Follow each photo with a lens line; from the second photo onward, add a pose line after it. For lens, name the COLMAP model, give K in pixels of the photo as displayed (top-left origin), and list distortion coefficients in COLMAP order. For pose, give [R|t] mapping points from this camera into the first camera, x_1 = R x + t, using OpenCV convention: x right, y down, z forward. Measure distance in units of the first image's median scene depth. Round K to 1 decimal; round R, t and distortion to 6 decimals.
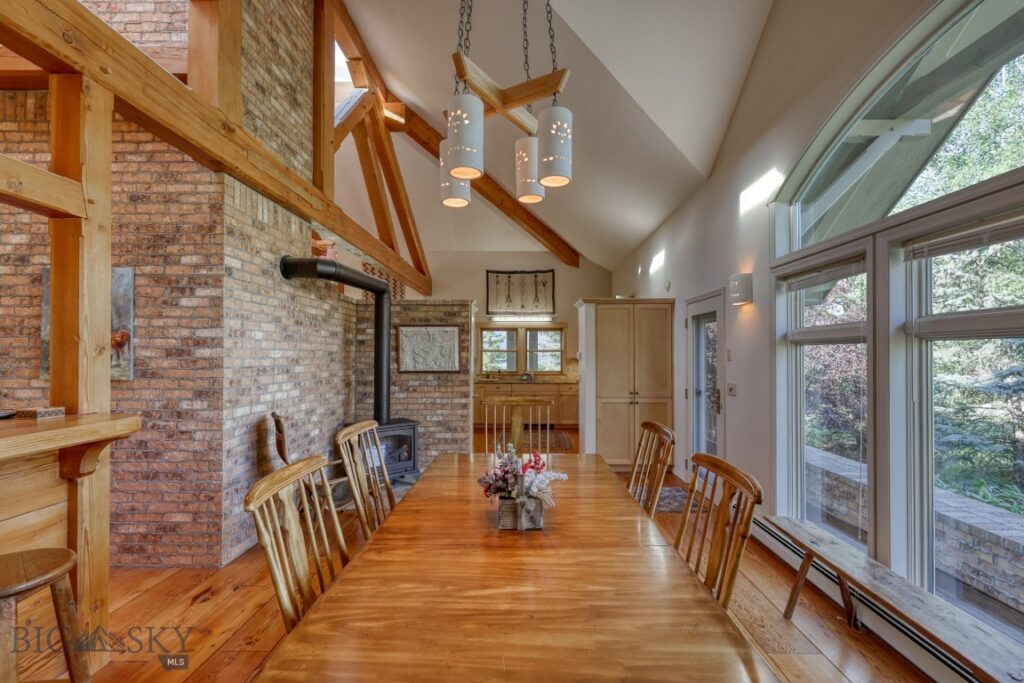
lens RADIAL K [[447.1, 0, 513.9], [0, 447.1, 352.2], [0, 0, 1]] dist [0.000061, 0.000071]
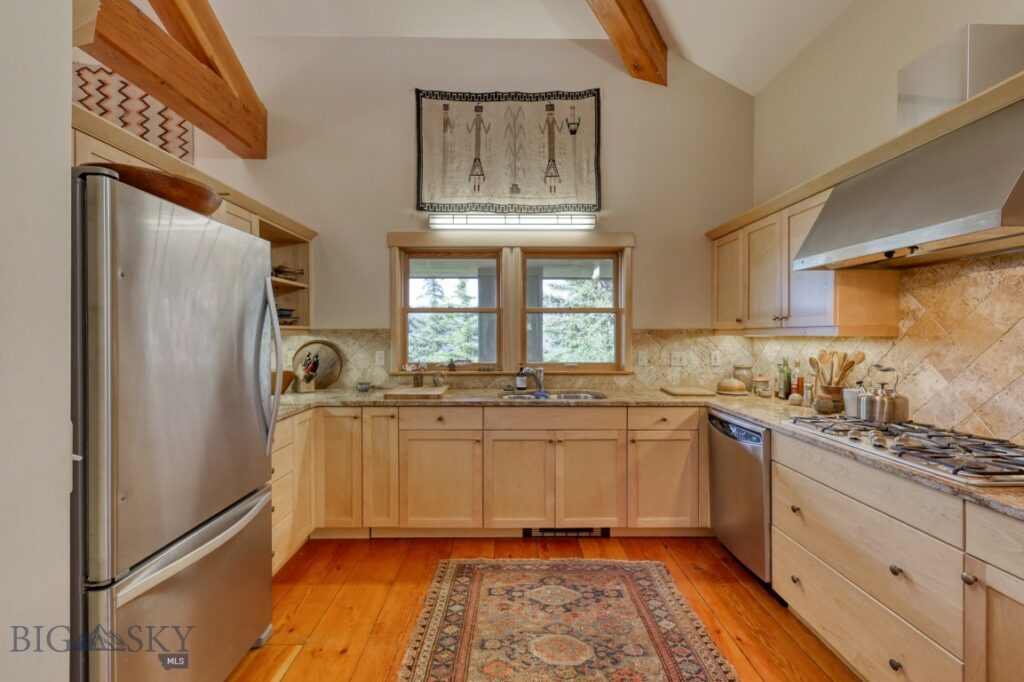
lens RADIAL K [[445.2, 0, 510.5], [0, 445.2, 339.5], [0, 0, 1]] dist [-0.000378, 0.000256]
pose [[0.999556, -0.000882, 0.029786, 0.005080], [0.000555, 0.999940, 0.010960, 0.017523], [-0.029794, -0.010939, 0.999496, 0.630887]]
